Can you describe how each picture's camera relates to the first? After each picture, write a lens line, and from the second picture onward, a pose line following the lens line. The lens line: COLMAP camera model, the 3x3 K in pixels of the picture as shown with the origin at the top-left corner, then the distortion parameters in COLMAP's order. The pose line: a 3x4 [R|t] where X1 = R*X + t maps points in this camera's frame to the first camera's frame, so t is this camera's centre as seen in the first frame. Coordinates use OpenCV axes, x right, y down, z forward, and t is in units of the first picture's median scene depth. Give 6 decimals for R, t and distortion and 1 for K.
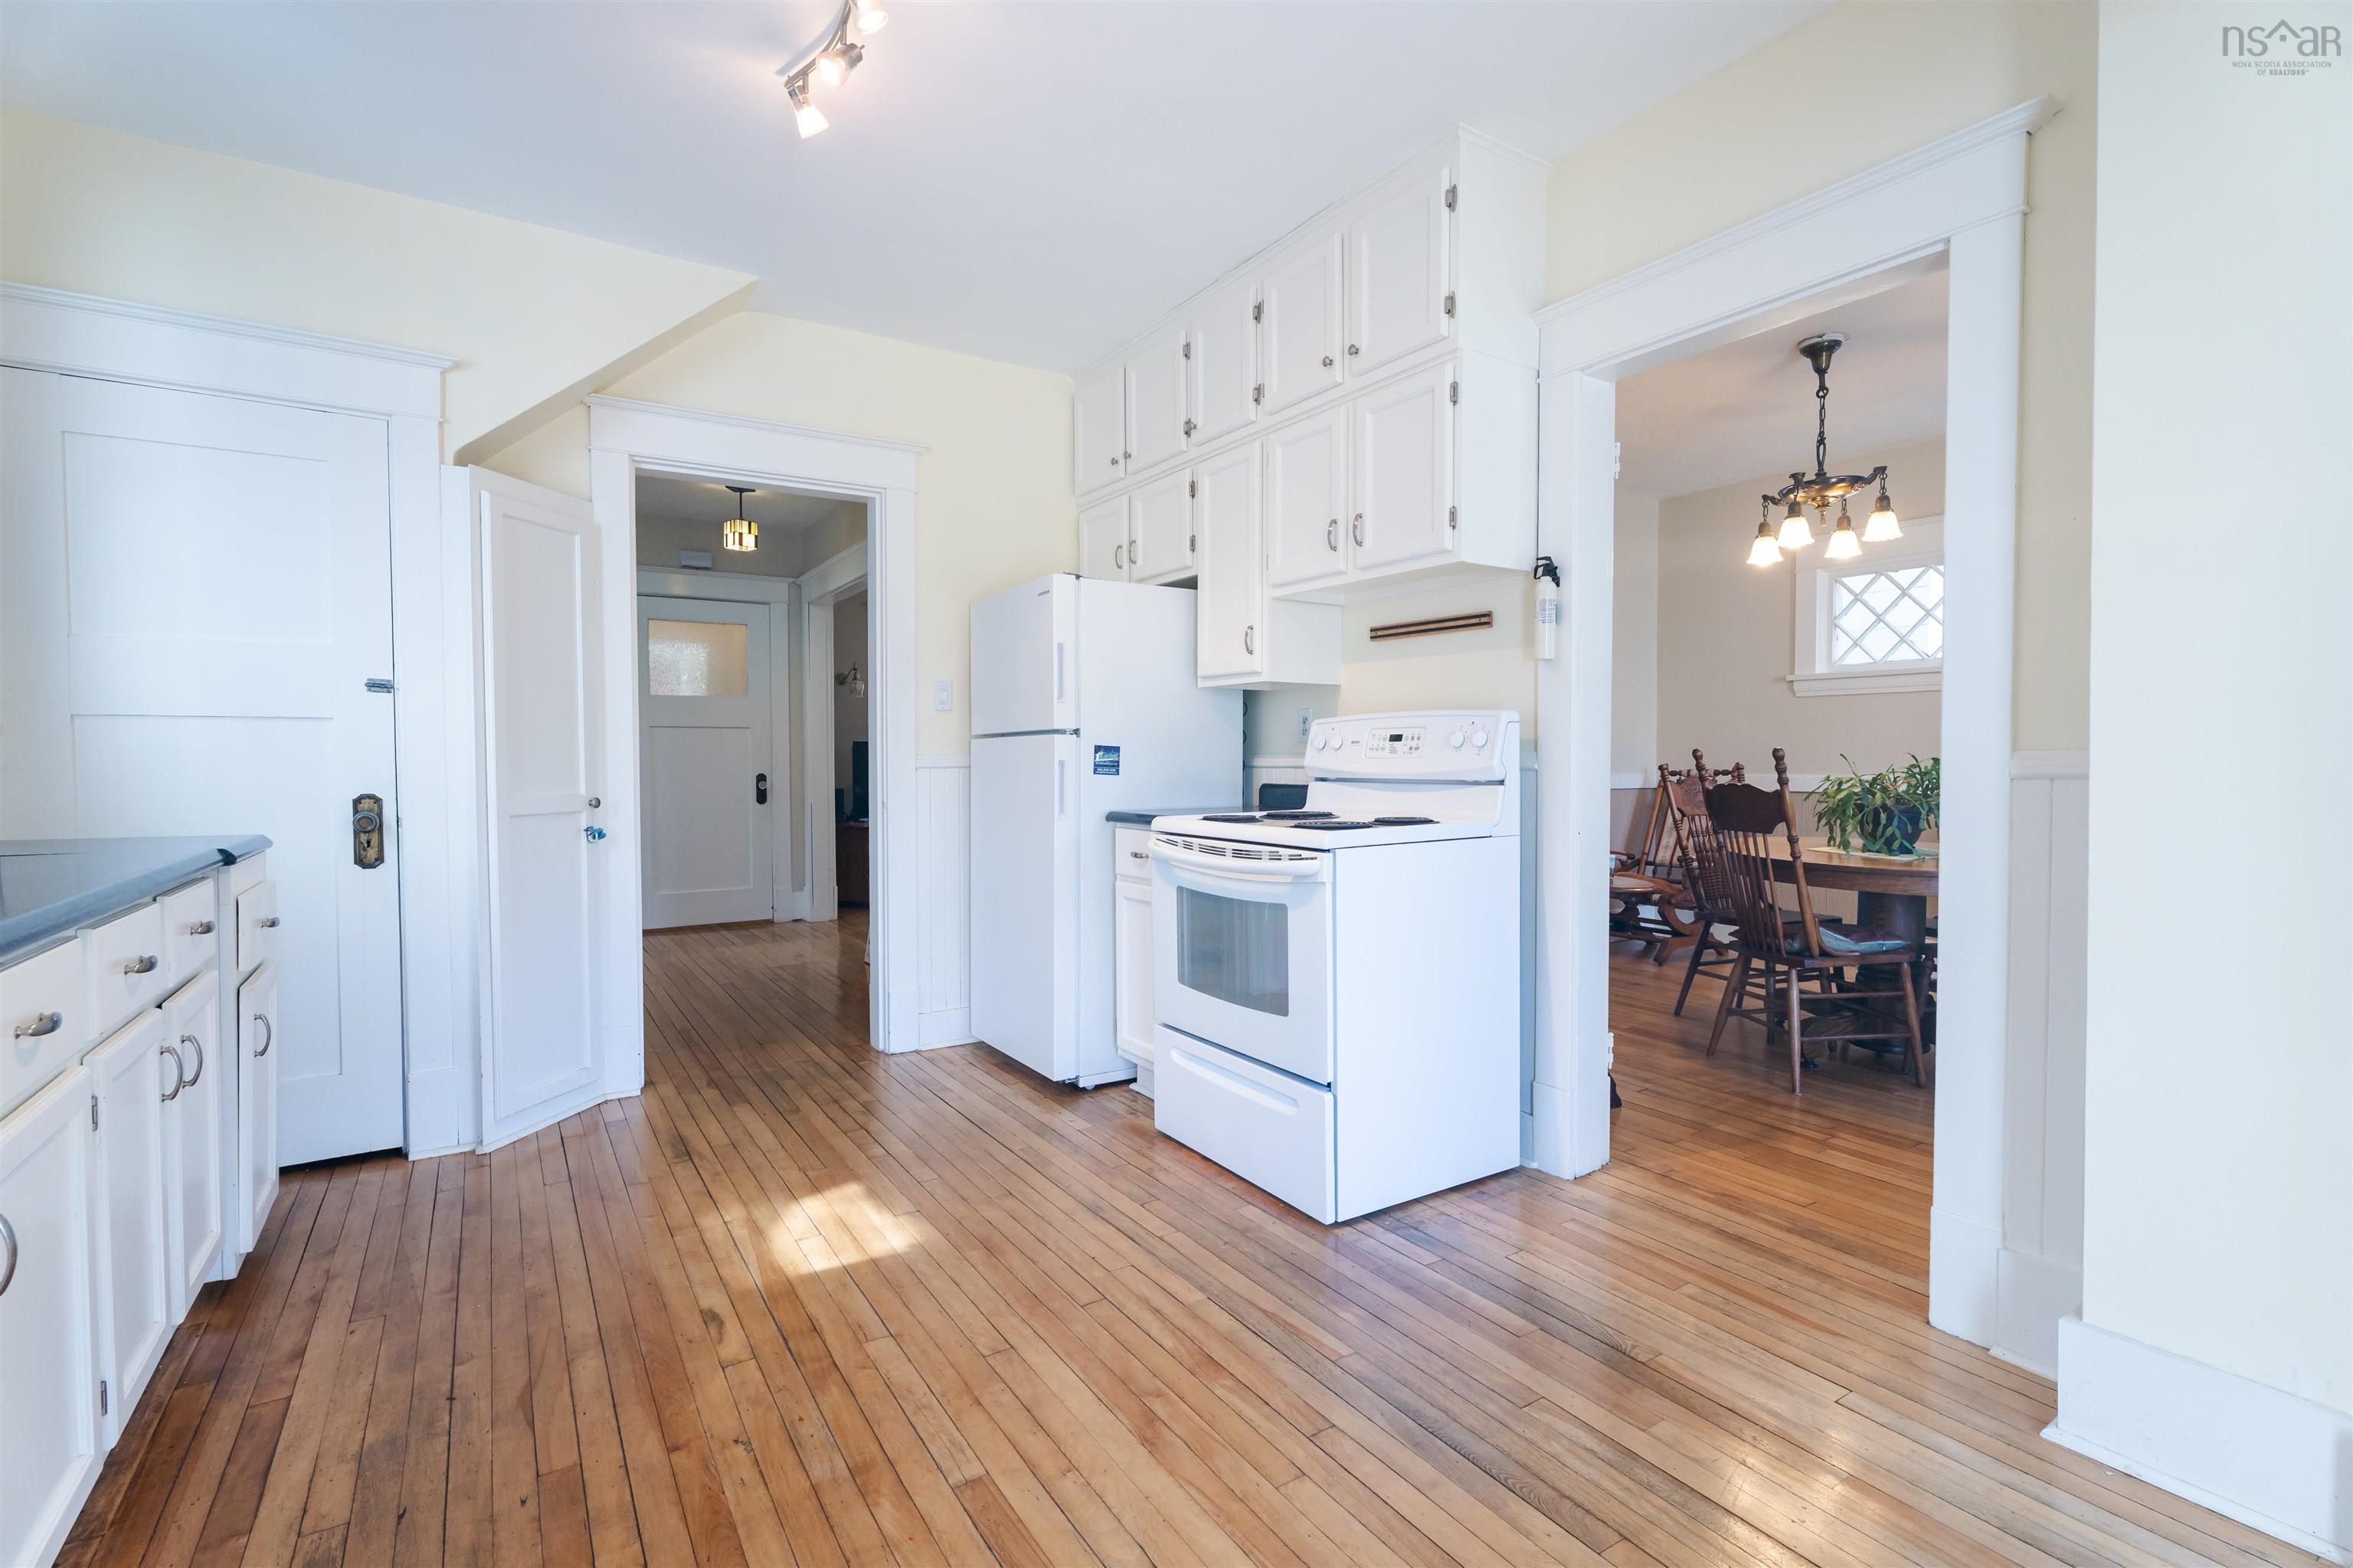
lens RADIAL K [[1070.1, 0, 1160.8], [0, 1070.1, 783.4], [0, 0, 1]] dist [-0.001165, 0.002129]
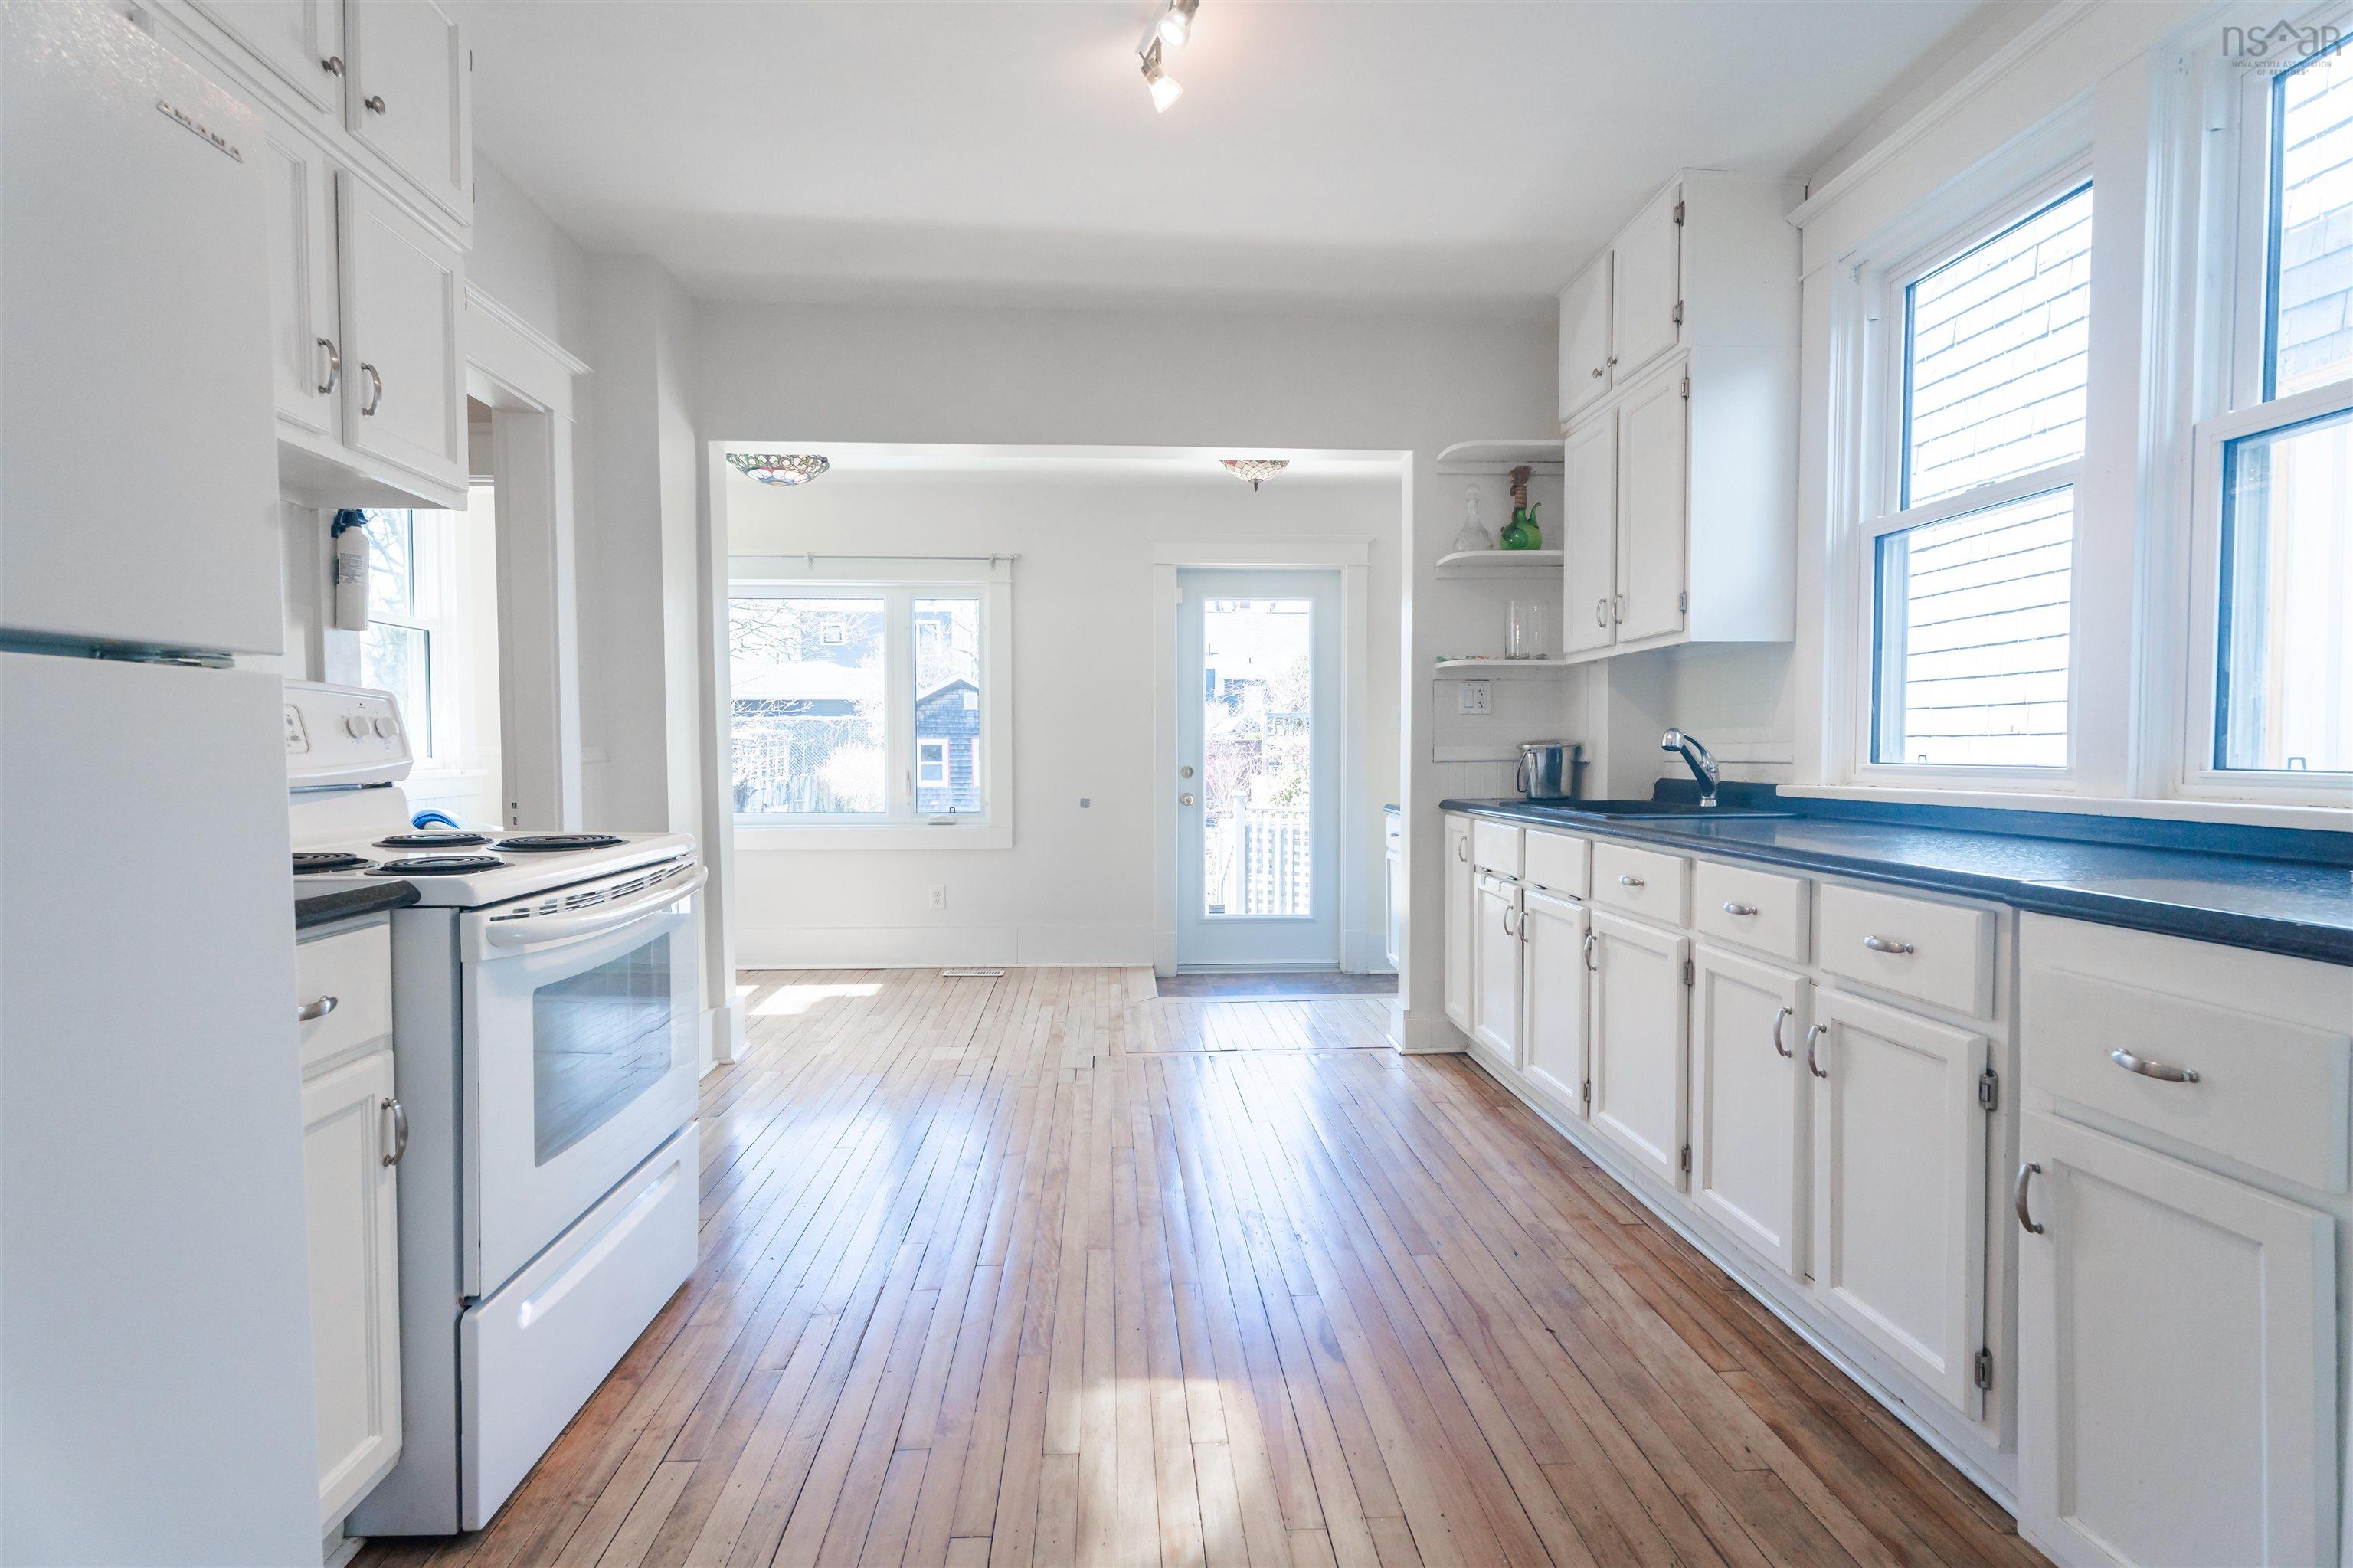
lens RADIAL K [[1070.1, 0, 1168.7], [0, 1070.1, 783.4], [0, 0, 1]] dist [-0.001165, 0.002129]
pose [[-0.875362, -0.015451, 0.483222, -0.558456], [0.014562, 0.998193, 0.058296, -0.037676], [-0.483250, 0.058067, -0.873555, 1.403972]]
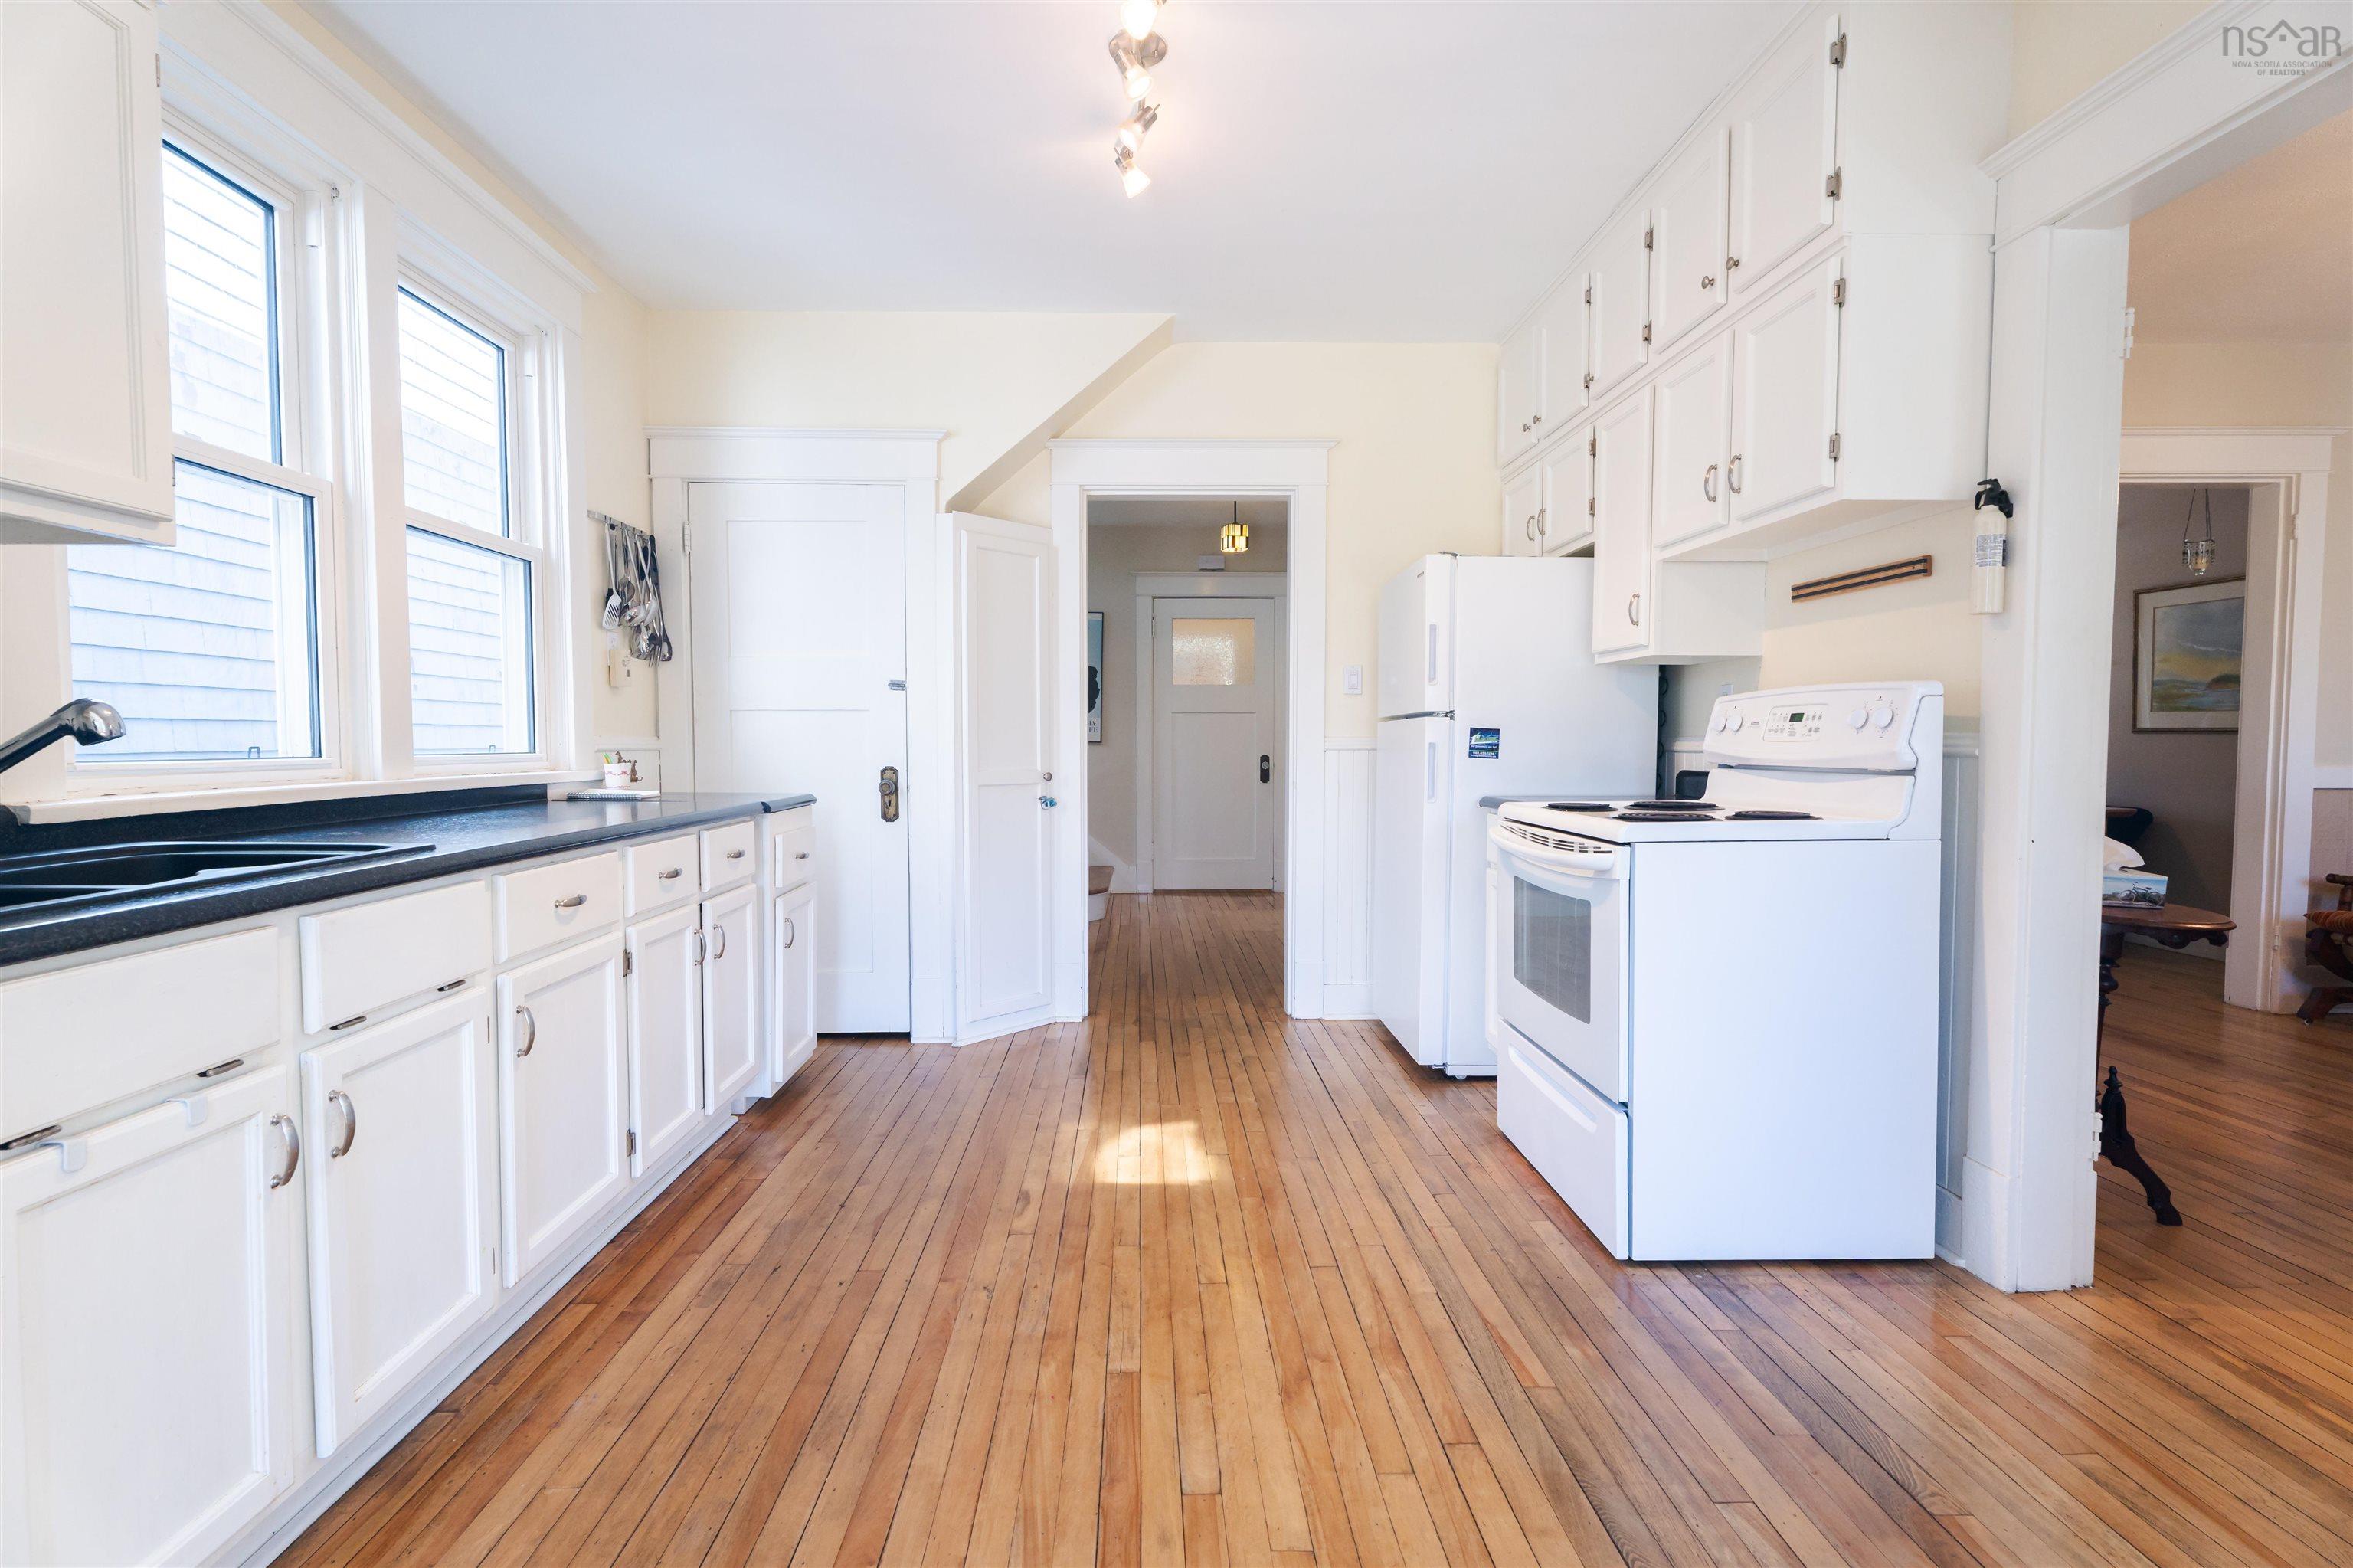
lens RADIAL K [[1070.1, 0, 1156.7], [0, 1070.1, 785.1], [0, 0, 1]] dist [-0.001165, 0.002129]
pose [[0.853203, 0.023484, -0.521049, 0.254886], [-0.014776, 0.999673, 0.020861, 0.000141], [0.521369, -0.010099, 0.853272, 0.029572]]
